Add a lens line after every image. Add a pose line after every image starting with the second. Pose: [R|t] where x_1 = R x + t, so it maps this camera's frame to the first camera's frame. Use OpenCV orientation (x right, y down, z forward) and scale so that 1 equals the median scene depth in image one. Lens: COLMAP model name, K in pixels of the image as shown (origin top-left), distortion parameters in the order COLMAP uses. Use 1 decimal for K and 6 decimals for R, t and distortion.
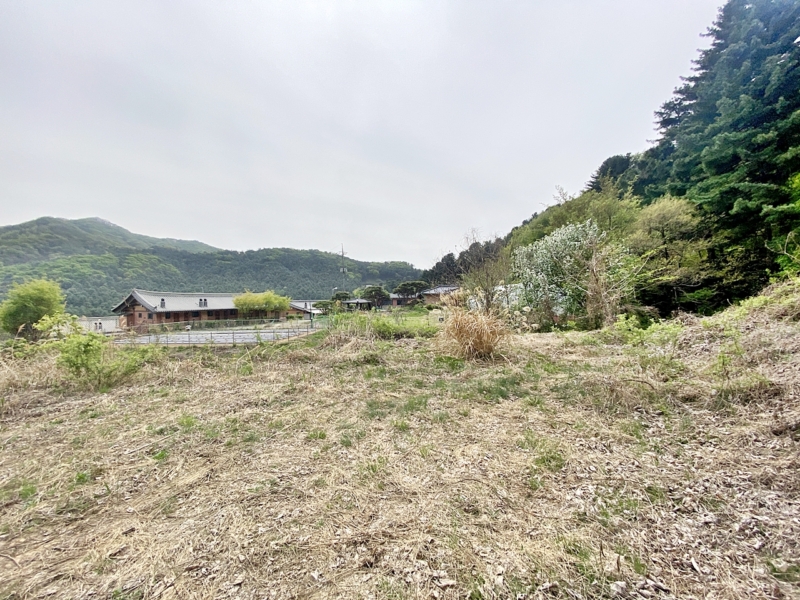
lens RADIAL K [[319.1, 0, 399.8], [0, 319.1, 304.5], [0, 0, 1]] dist [0.019511, -0.021572]
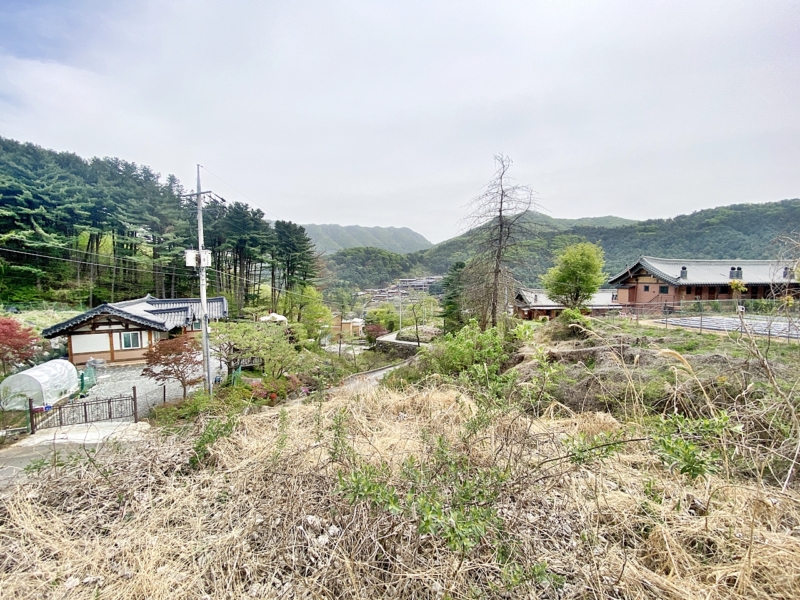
lens RADIAL K [[319.1, 0, 399.8], [0, 319.1, 304.5], [0, 0, 1]] dist [0.019511, -0.021572]
pose [[0.430285, 0.073688, -0.899681, -0.180871], [-0.010775, 0.997011, 0.076506, 0.009981], [0.902629, -0.023225, 0.429792, 0.045501]]
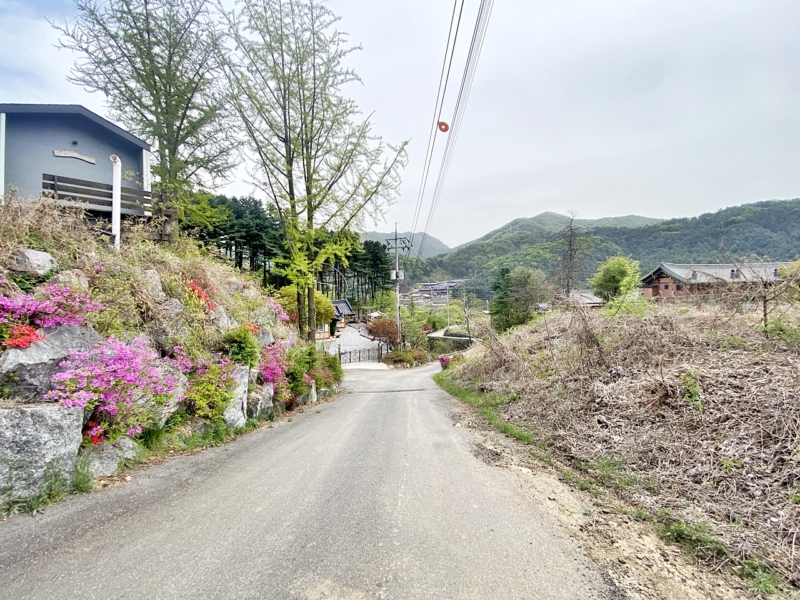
lens RADIAL K [[319.1, 0, 399.8], [0, 319.1, 304.5], [0, 0, 1]] dist [0.019511, -0.021572]
pose [[0.384396, 0.055059, -0.921525, -0.088958], [0.008271, 0.997974, 0.063077, 0.009130], [0.923131, -0.031869, 0.383162, -0.115623]]
